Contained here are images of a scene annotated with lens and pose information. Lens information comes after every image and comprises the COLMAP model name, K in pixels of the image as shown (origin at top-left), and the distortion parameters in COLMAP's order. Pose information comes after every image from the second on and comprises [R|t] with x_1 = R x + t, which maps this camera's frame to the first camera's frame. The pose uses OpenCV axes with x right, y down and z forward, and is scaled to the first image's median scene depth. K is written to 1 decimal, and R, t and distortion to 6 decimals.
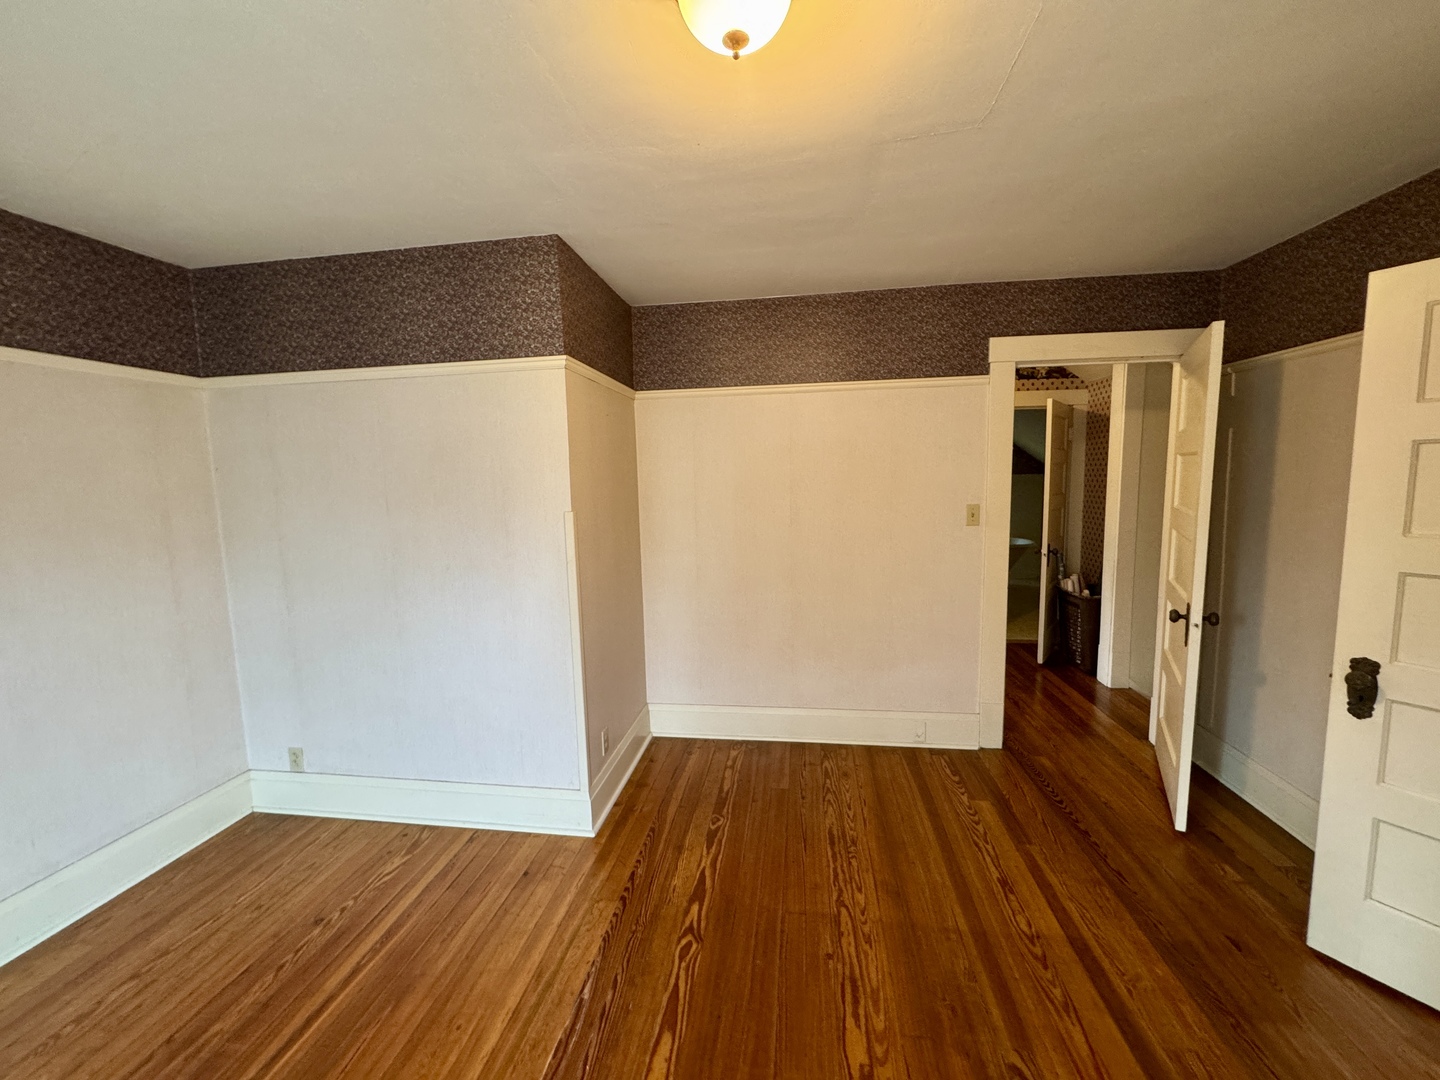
lens RADIAL K [[570.3, 0, 721.7], [0, 570.3, 537.1], [0, 0, 1]] dist [-0.002451, 0.000111]
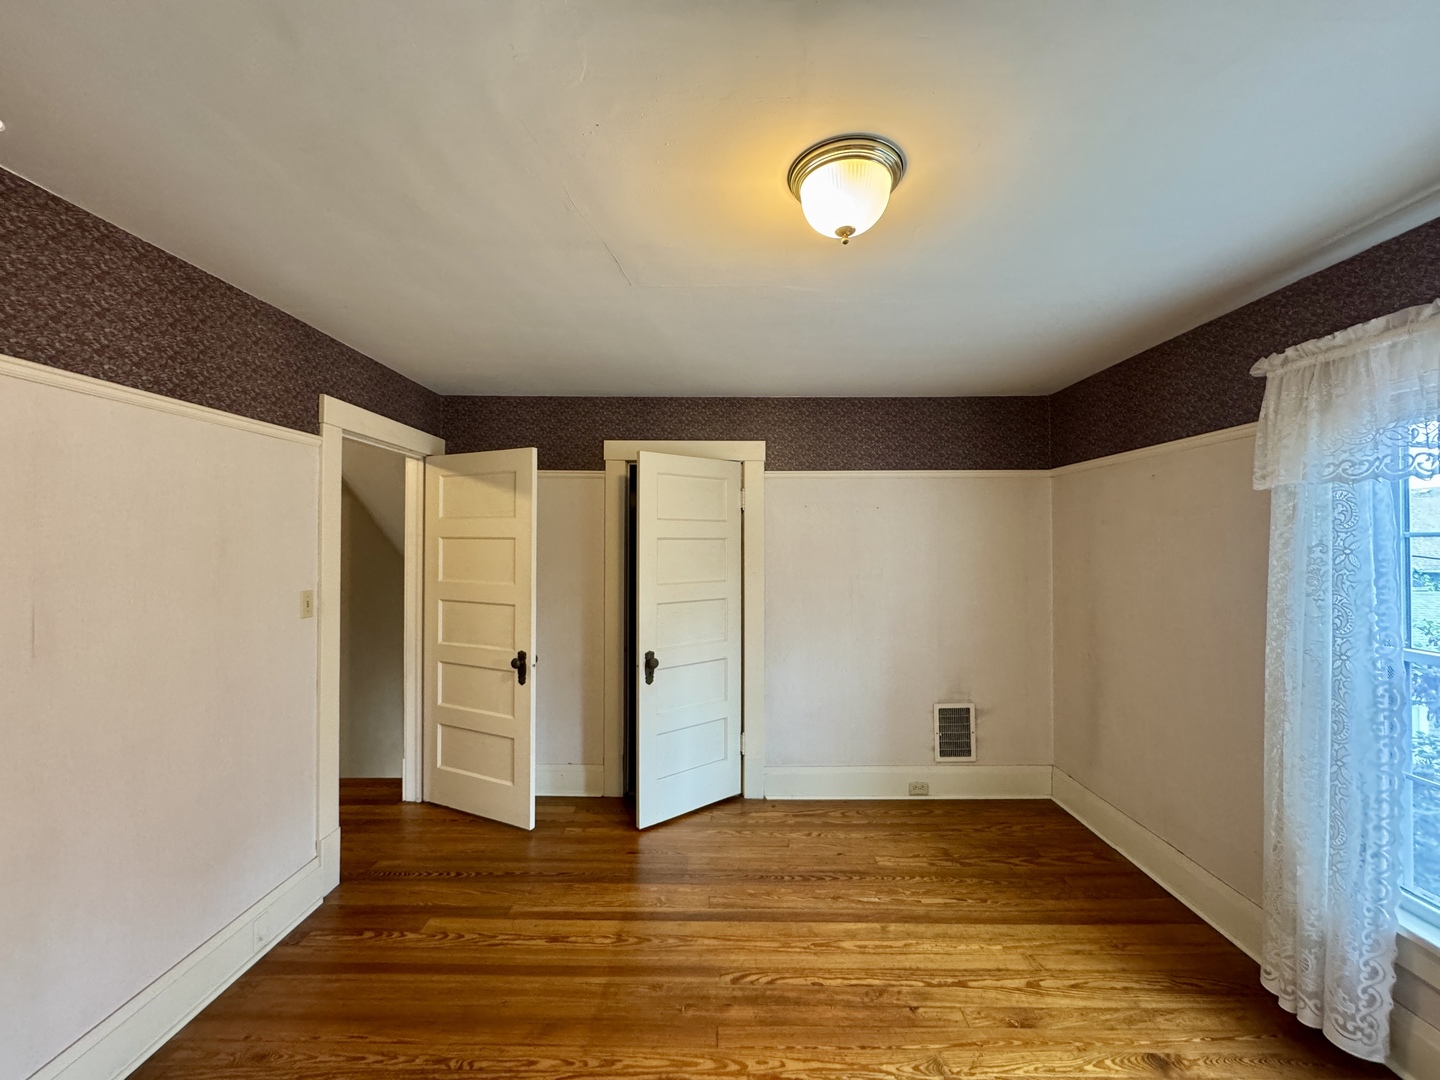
lens RADIAL K [[570.3, 0, 721.7], [0, 570.3, 537.1], [0, 0, 1]] dist [-0.002451, 0.000111]
pose [[-0.127968, 0.029271, 0.991346, -0.581454], [0.102965, 0.994555, -0.016075, -0.082045], [-0.986419, 0.100017, -0.130285, 0.715813]]
